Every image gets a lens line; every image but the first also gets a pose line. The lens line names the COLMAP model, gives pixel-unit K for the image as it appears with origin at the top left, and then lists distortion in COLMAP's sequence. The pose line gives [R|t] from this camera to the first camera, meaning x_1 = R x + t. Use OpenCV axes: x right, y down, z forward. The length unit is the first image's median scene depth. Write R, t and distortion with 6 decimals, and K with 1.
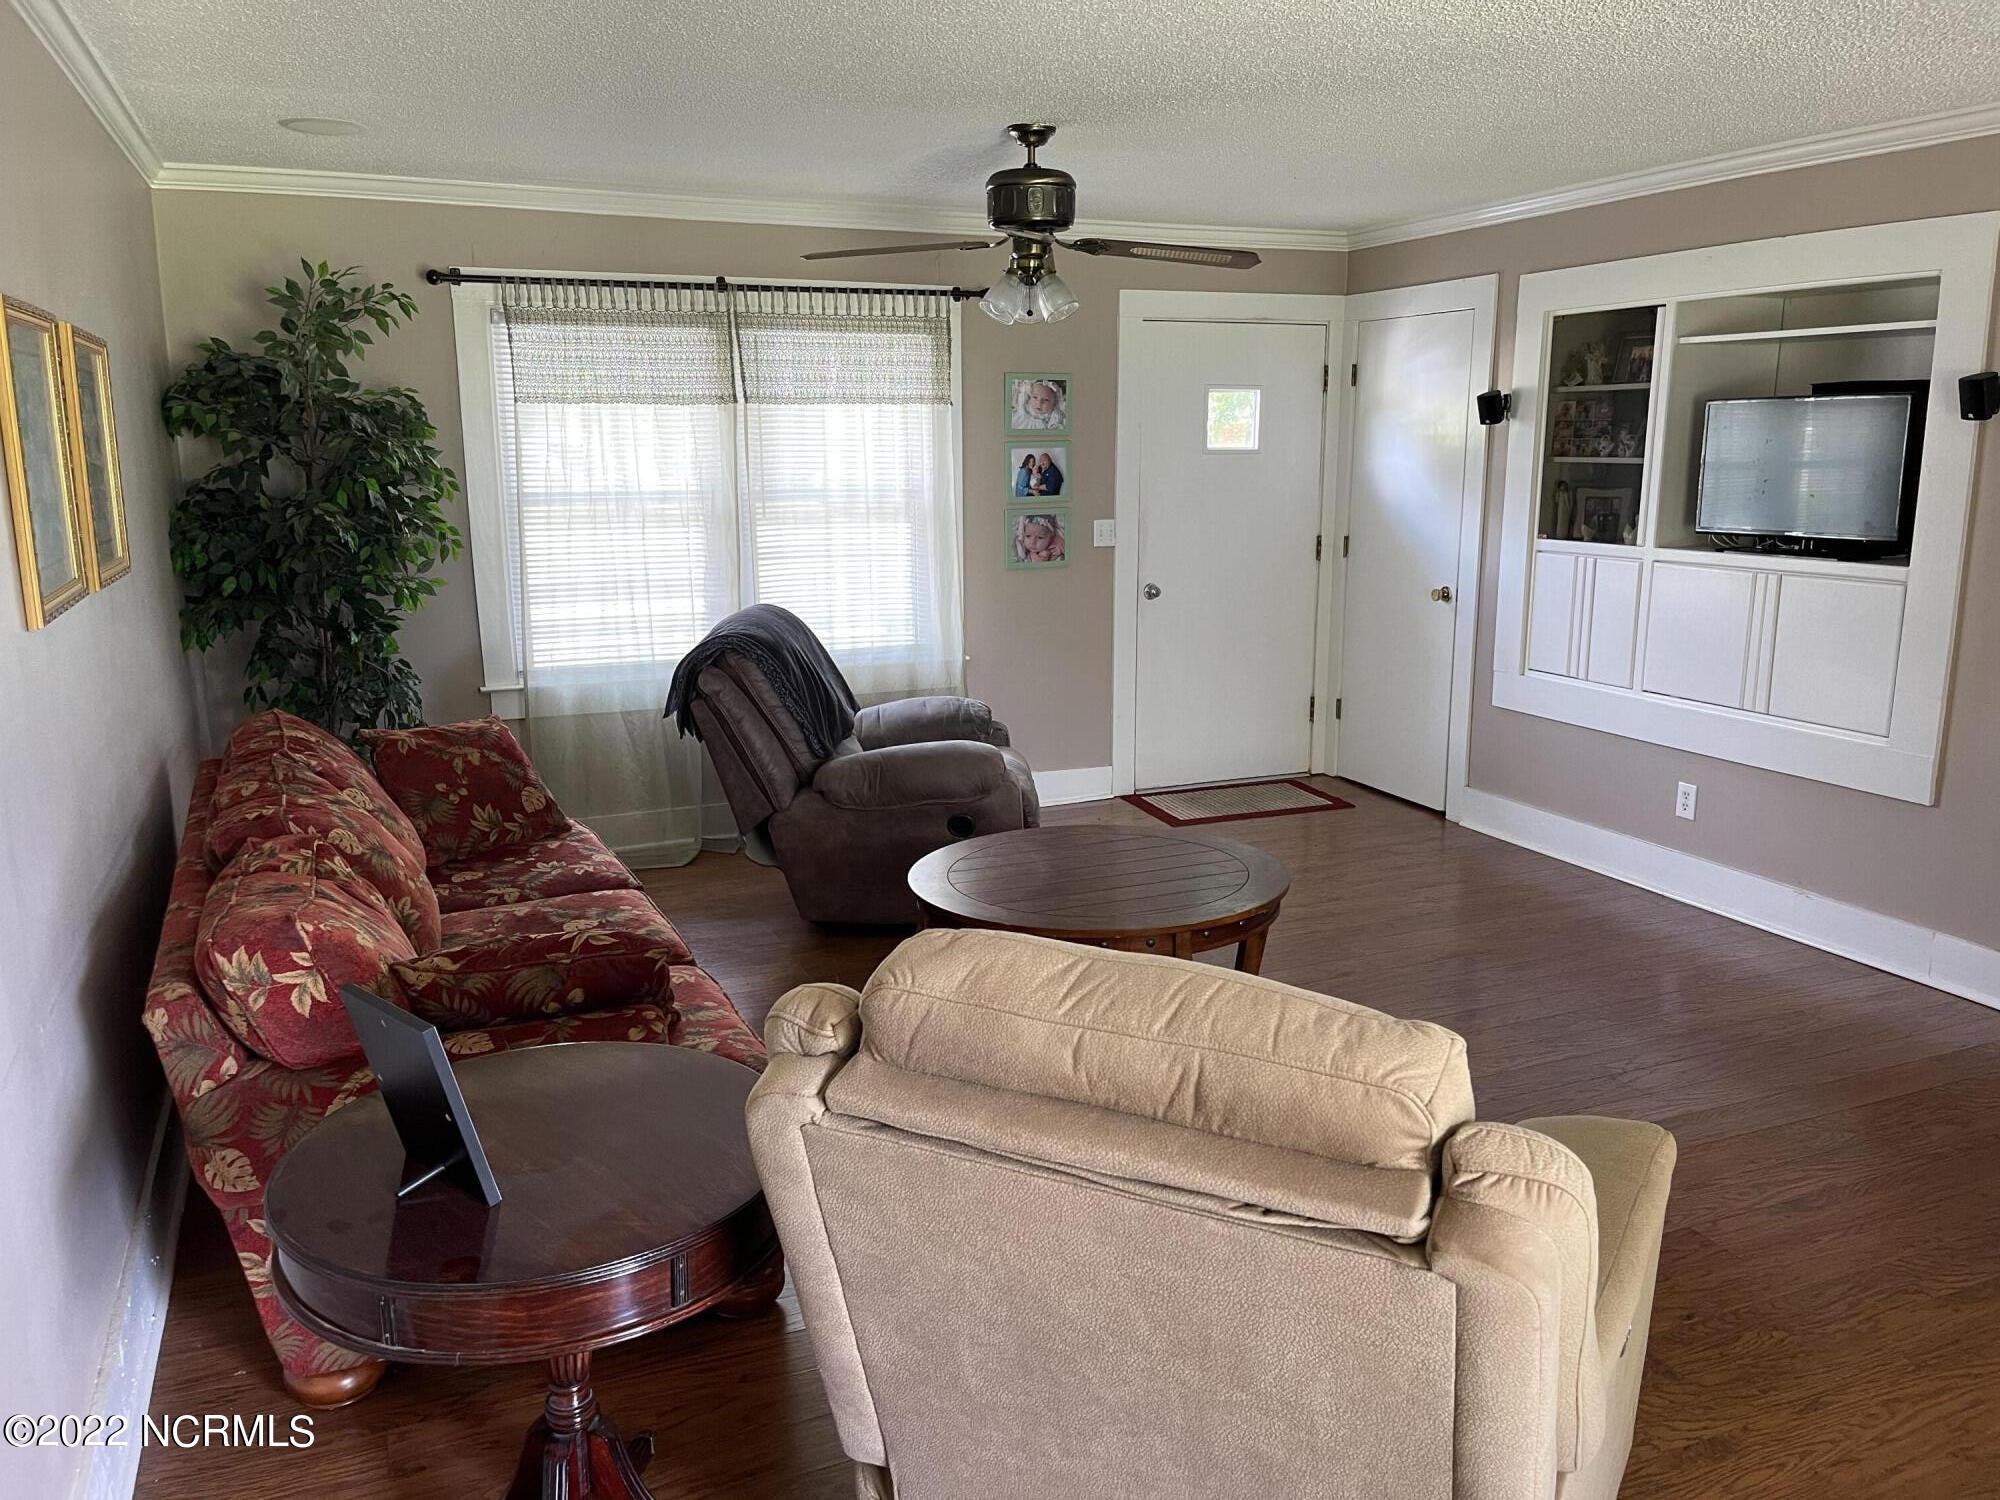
lens RADIAL K [[1545.8, 0, 1000.0], [0, 1545.8, 750.0], [0, 0, 1]] dist [0.074600, -0.081365]
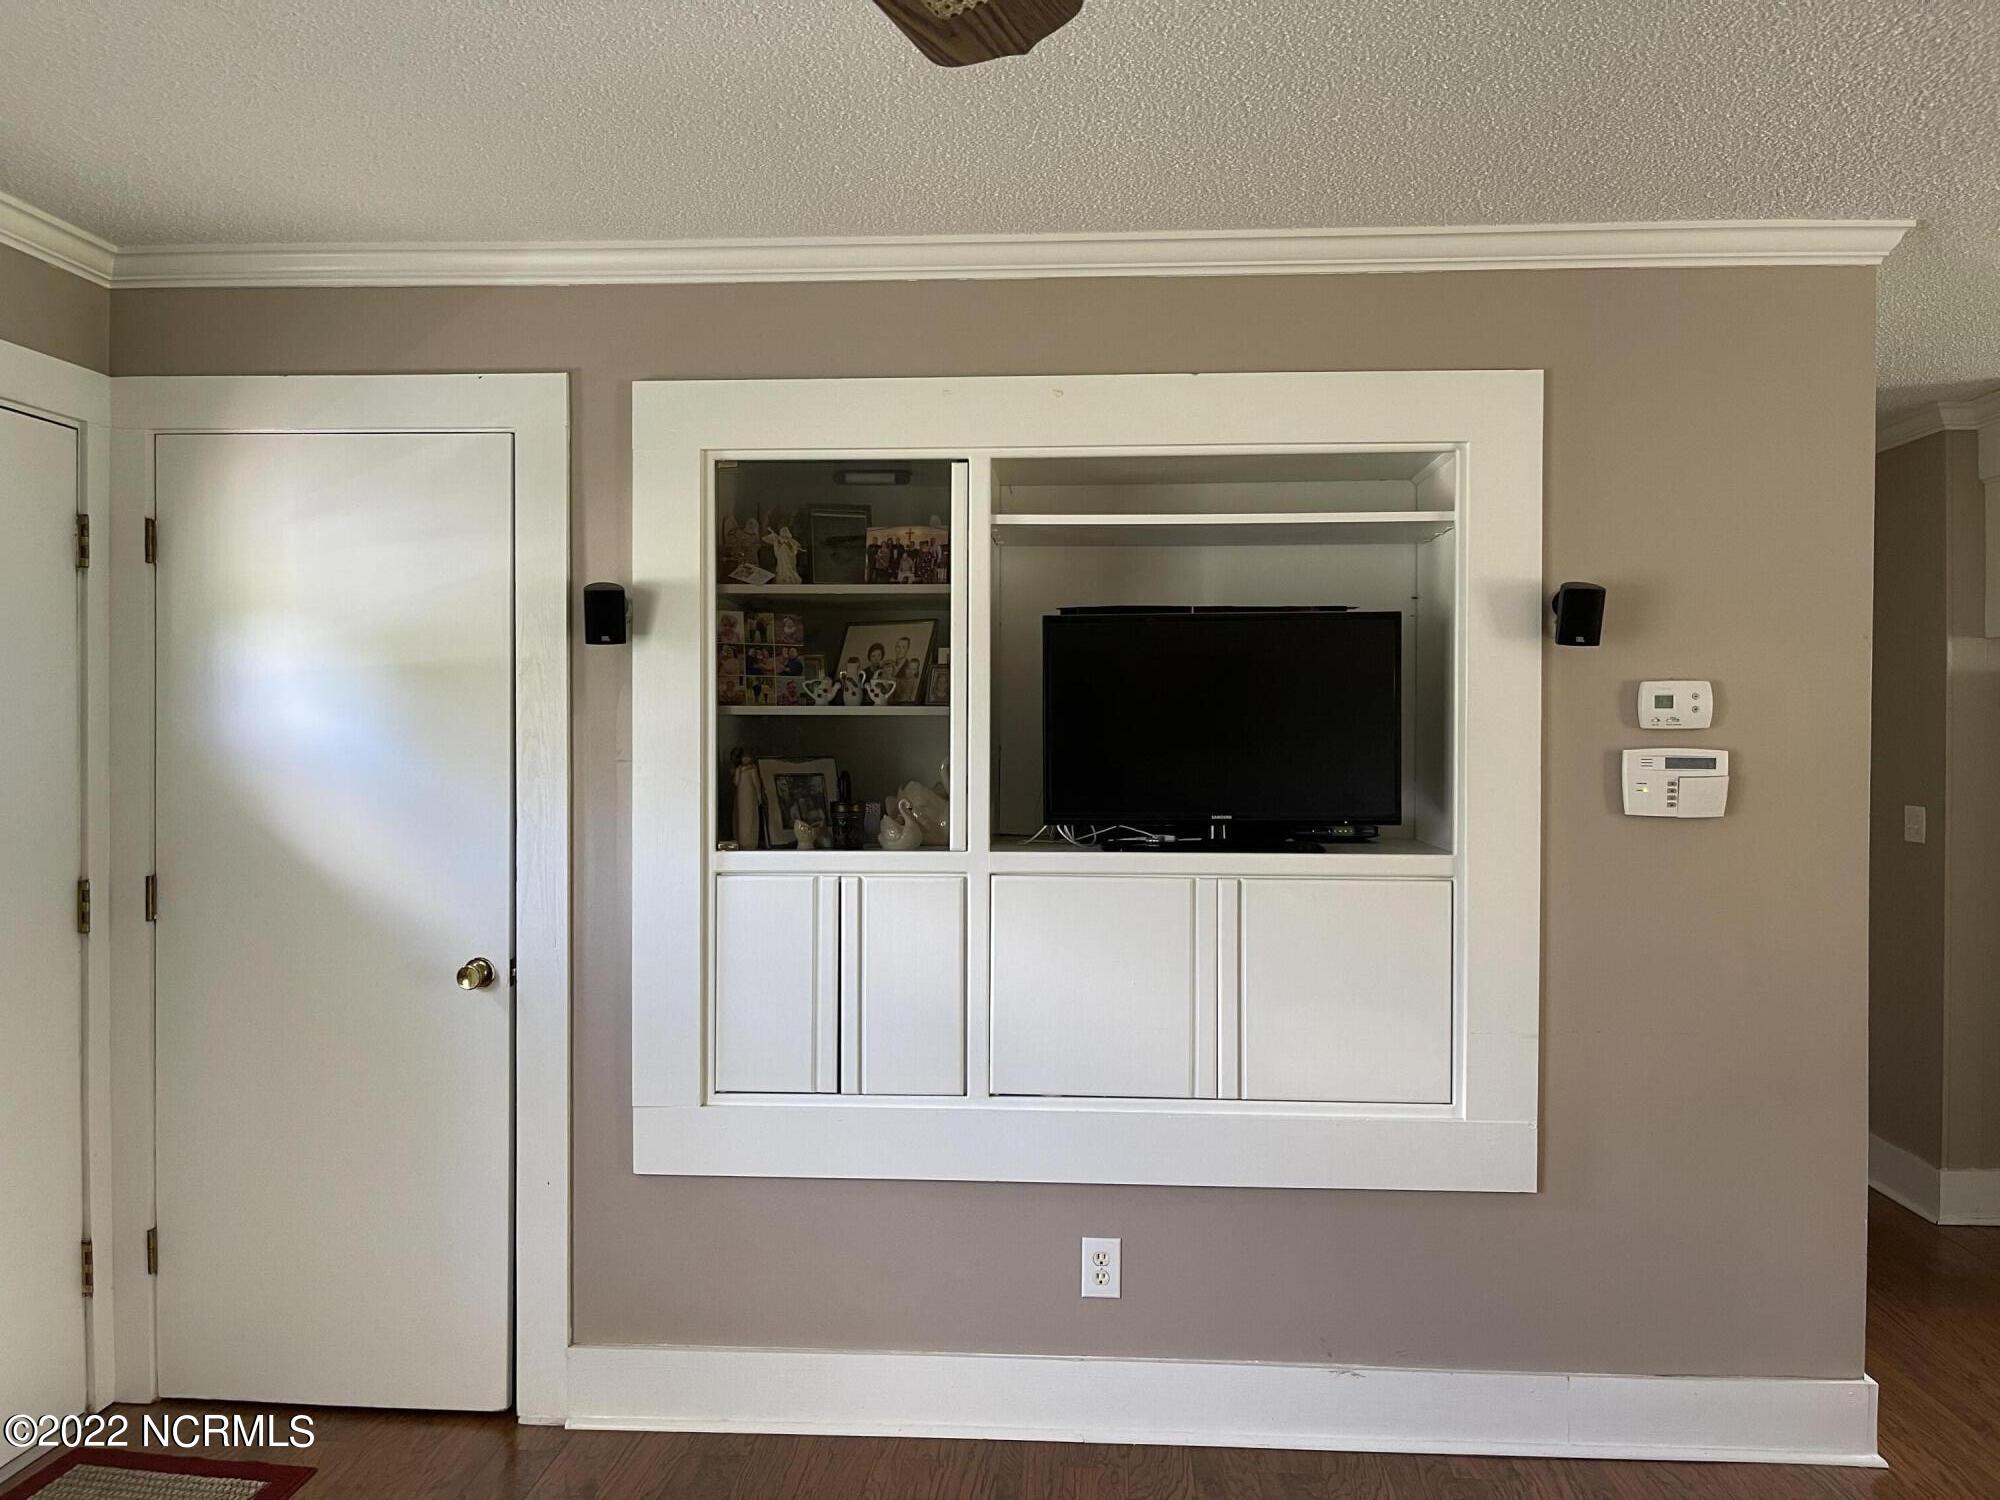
lens RADIAL K [[1545.8, 0, 1000.0], [0, 1545.8, 750.0], [0, 0, 1]] dist [0.074600, -0.081365]
pose [[0.452464, -0.020274, 0.891552, -0.096646], [0.176775, 0.981942, -0.067384, -0.117830], [-0.874087, 0.188093, 0.447877, 0.669823]]
